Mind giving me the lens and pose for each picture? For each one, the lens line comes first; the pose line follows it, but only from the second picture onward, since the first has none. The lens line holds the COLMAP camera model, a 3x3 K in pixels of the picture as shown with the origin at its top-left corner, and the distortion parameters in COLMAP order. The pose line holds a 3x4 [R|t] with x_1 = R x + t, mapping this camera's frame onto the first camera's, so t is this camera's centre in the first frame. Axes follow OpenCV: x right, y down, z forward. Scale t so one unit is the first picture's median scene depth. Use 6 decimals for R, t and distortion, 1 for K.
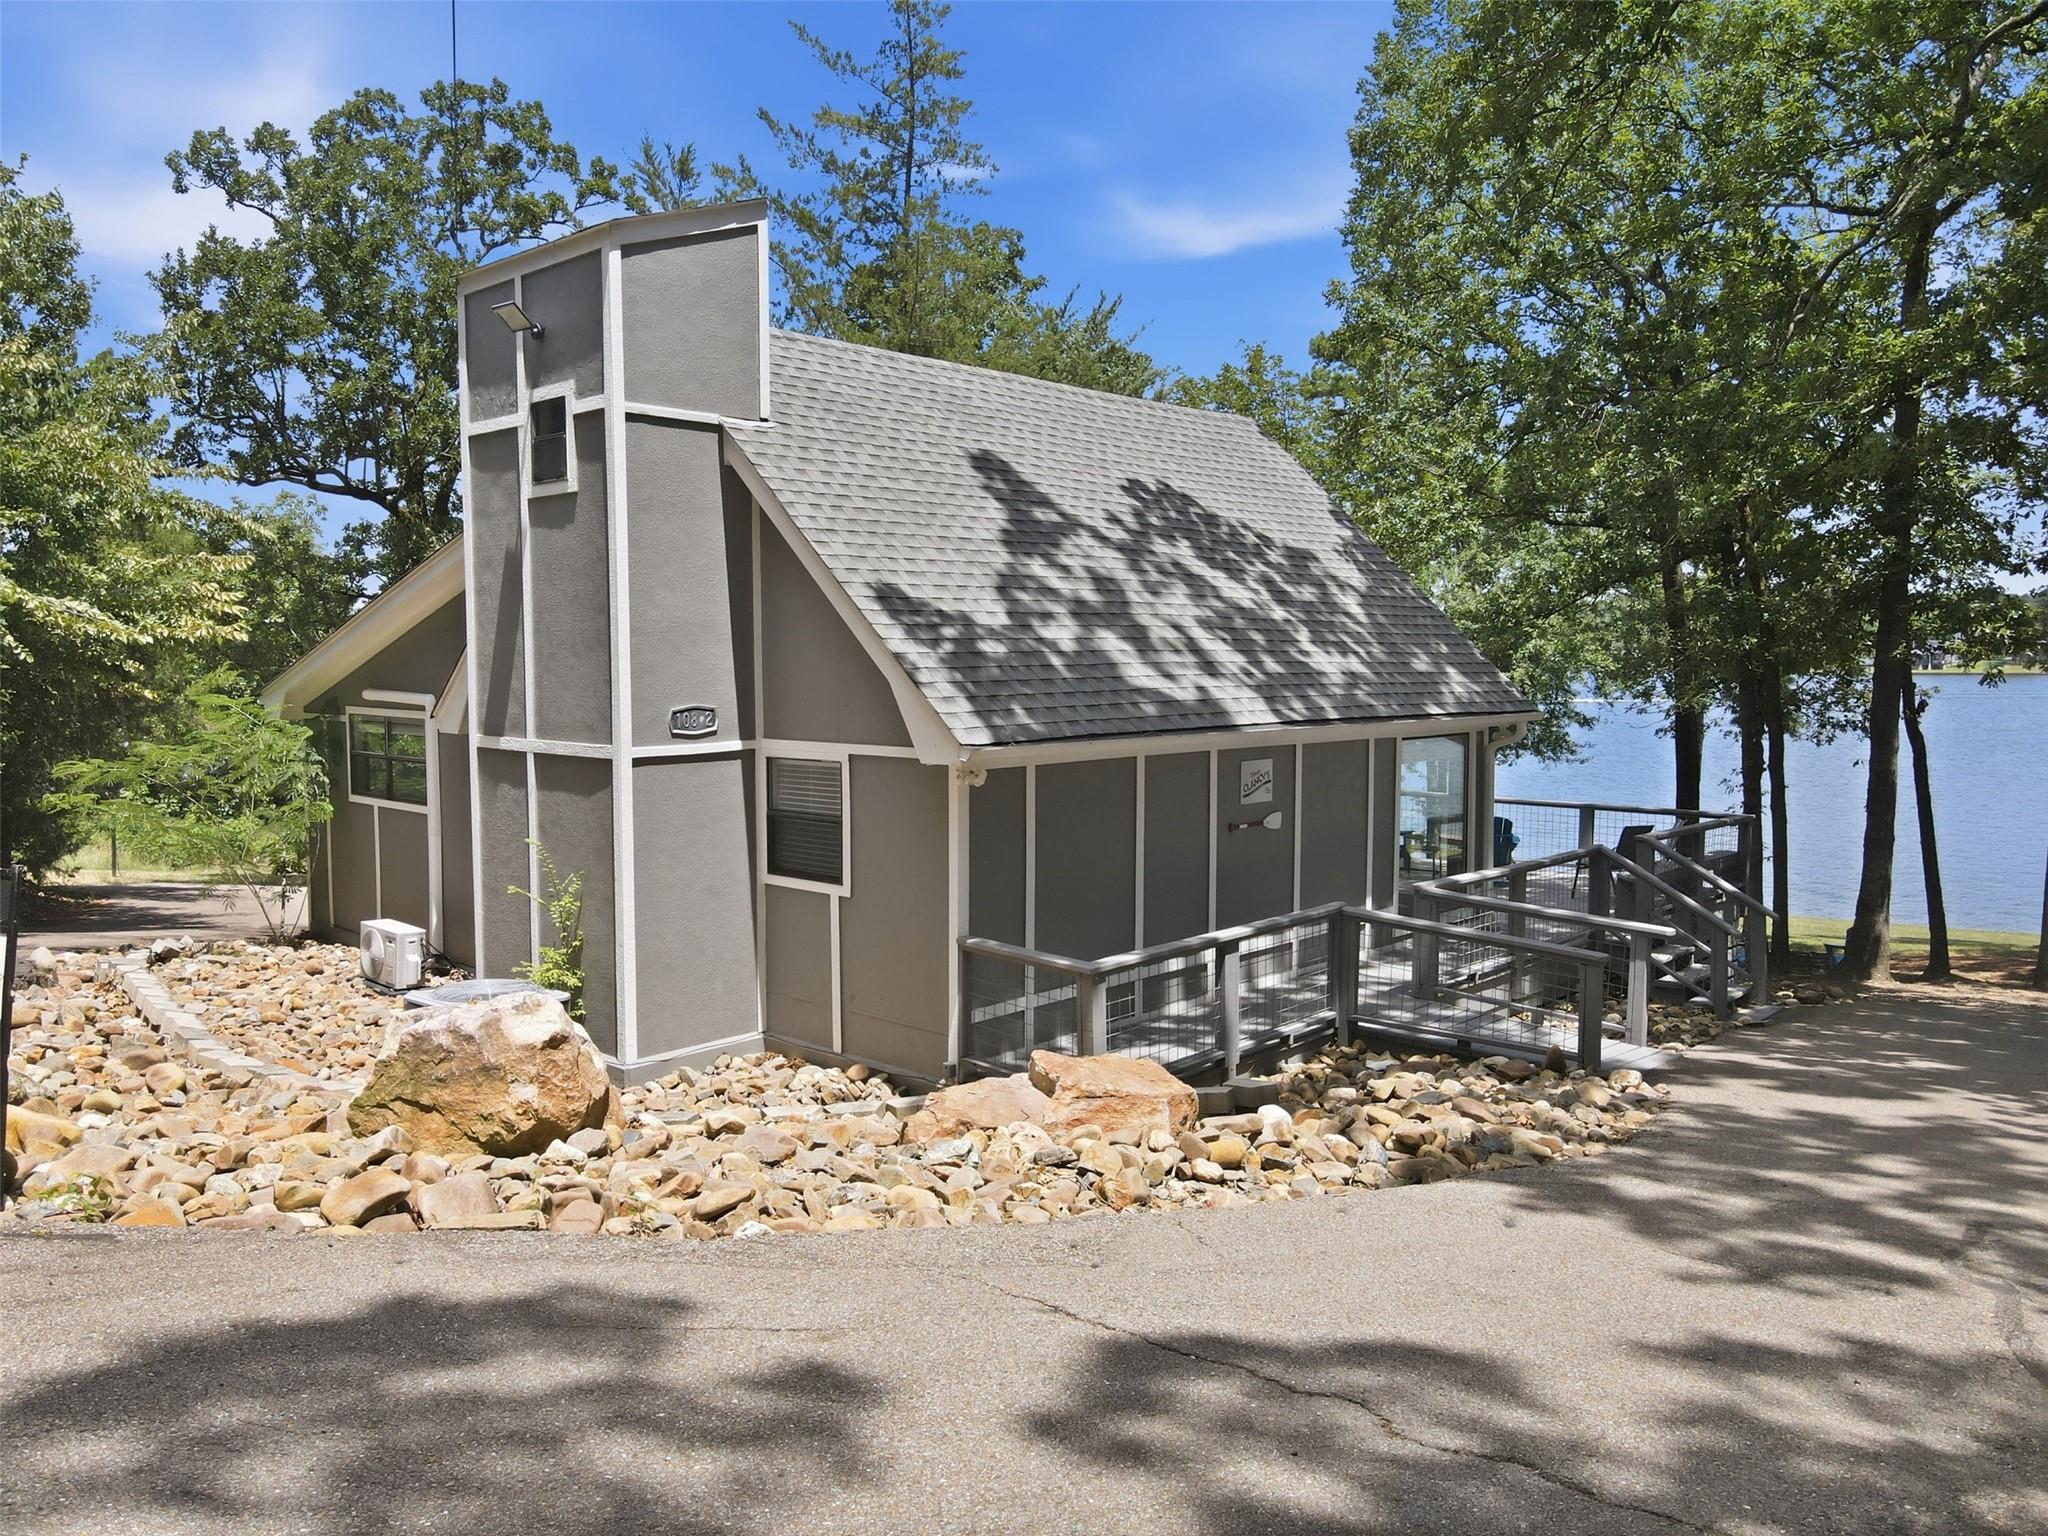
lens RADIAL K [[1443.2, 0, 1024.0], [0, 1443.2, 768.0], [0, 0, 1]] dist [-0.001364, -0.001201]
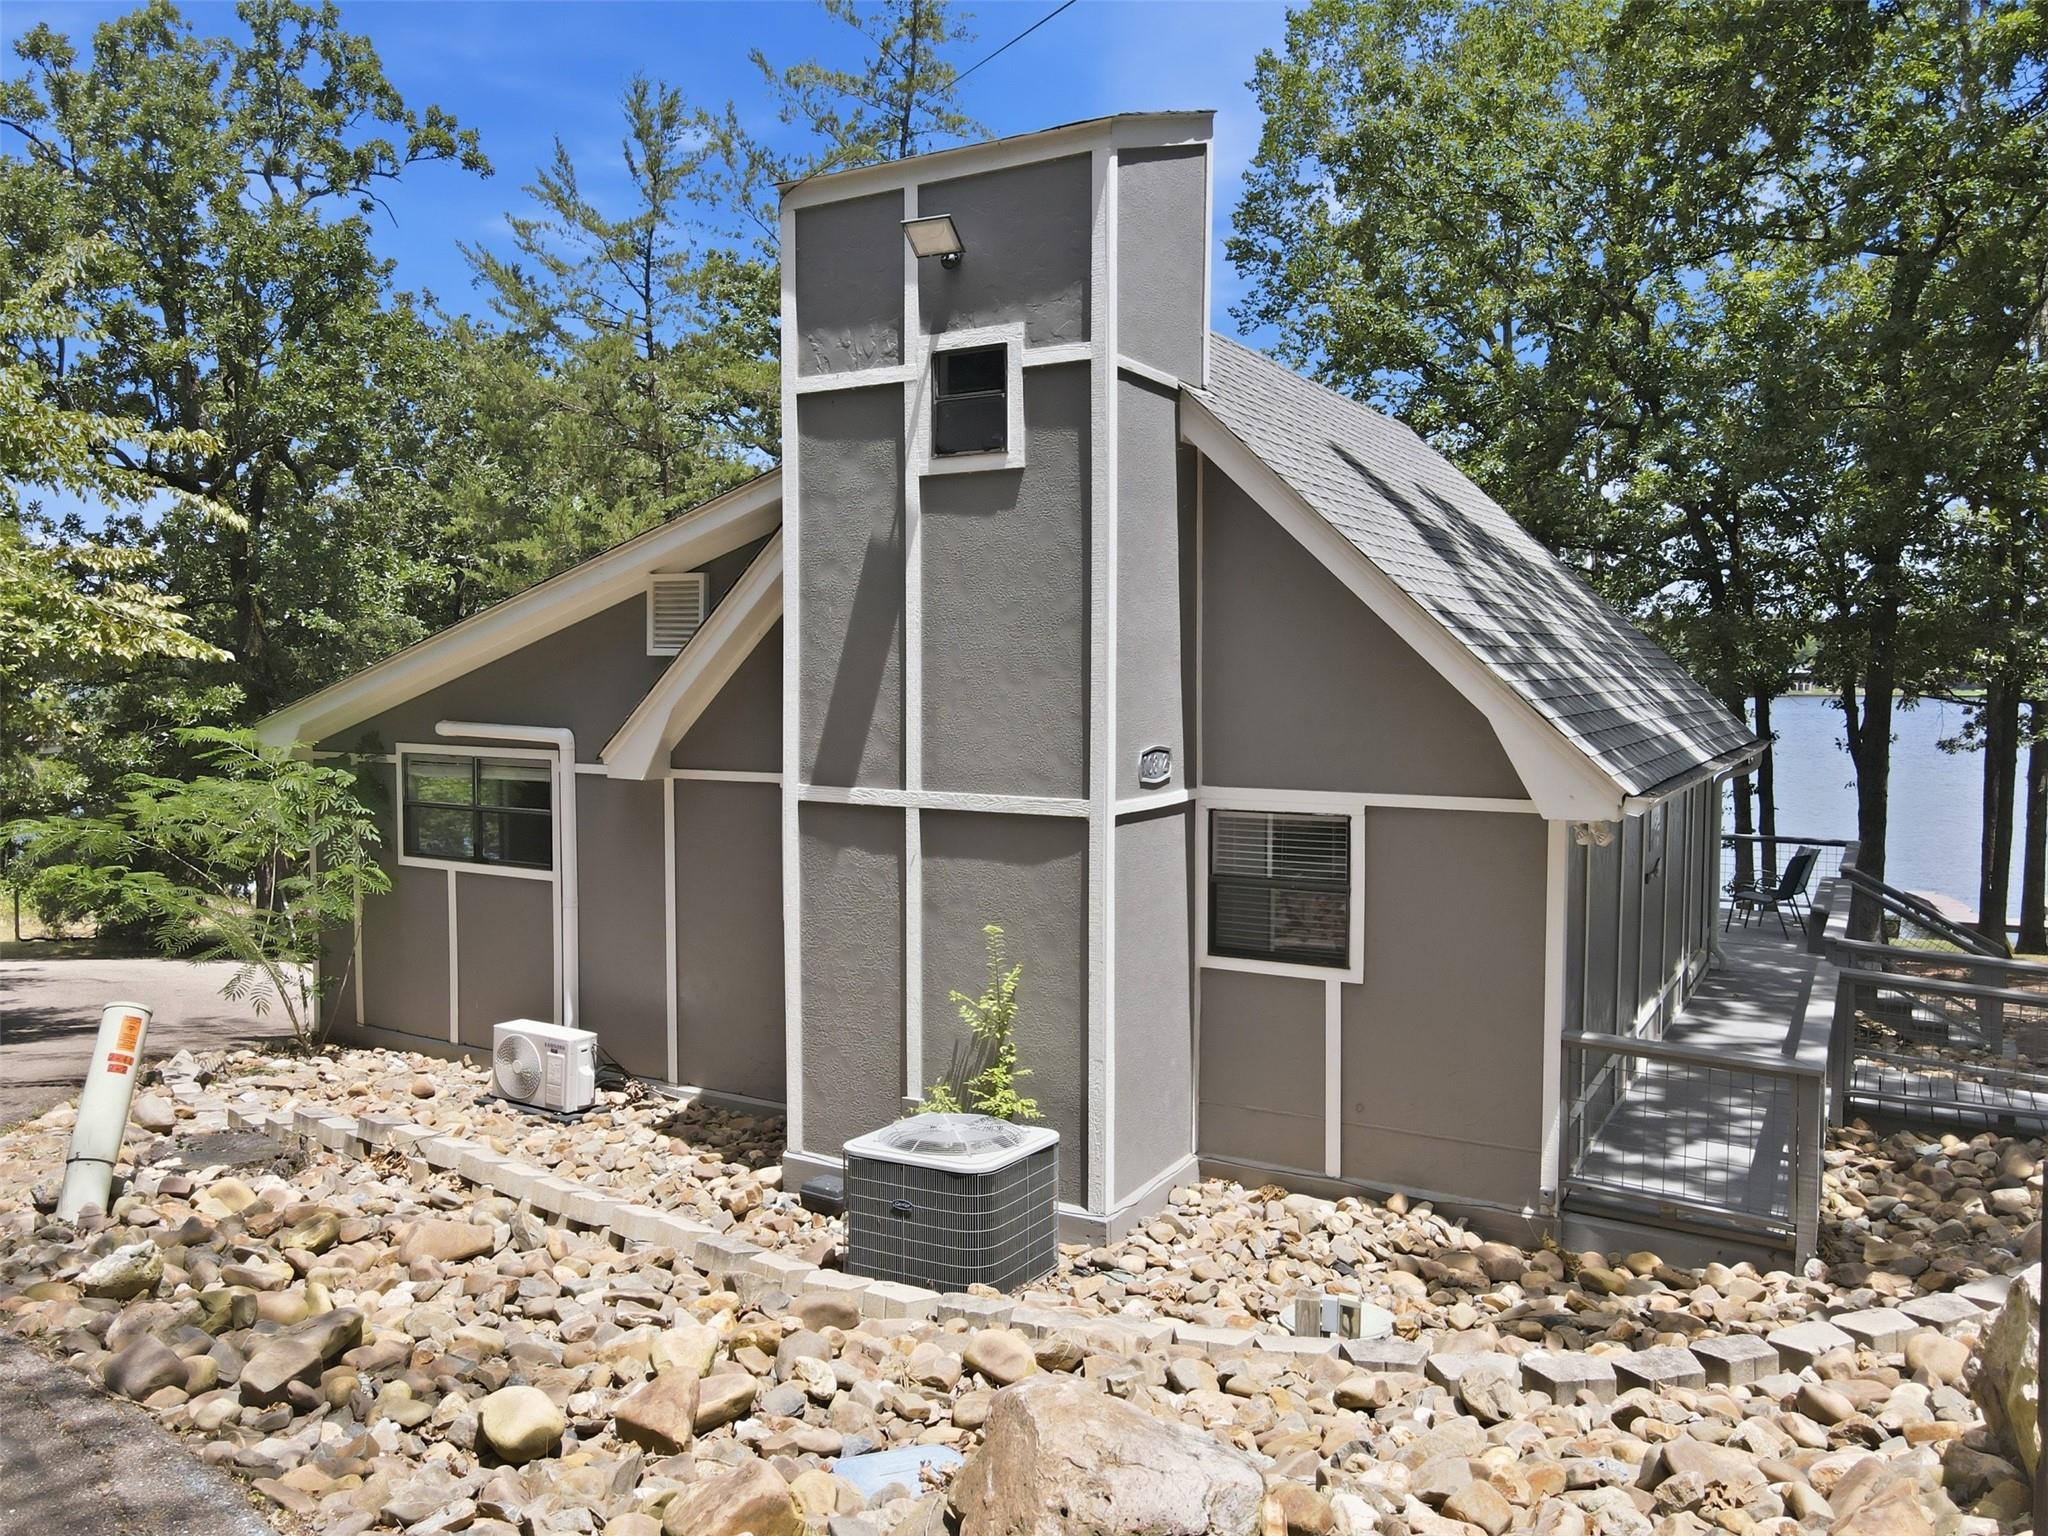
lens RADIAL K [[1443.2, 0, 1024.0], [0, 1443.2, 768.0], [0, 0, 1]] dist [-0.001364, -0.001201]
pose [[0.974971, -0.010709, 0.222073, -0.454277], [0.013808, 0.999828, -0.012408, -0.021866], [-0.221902, 0.015164, 0.974951, 0.241280]]
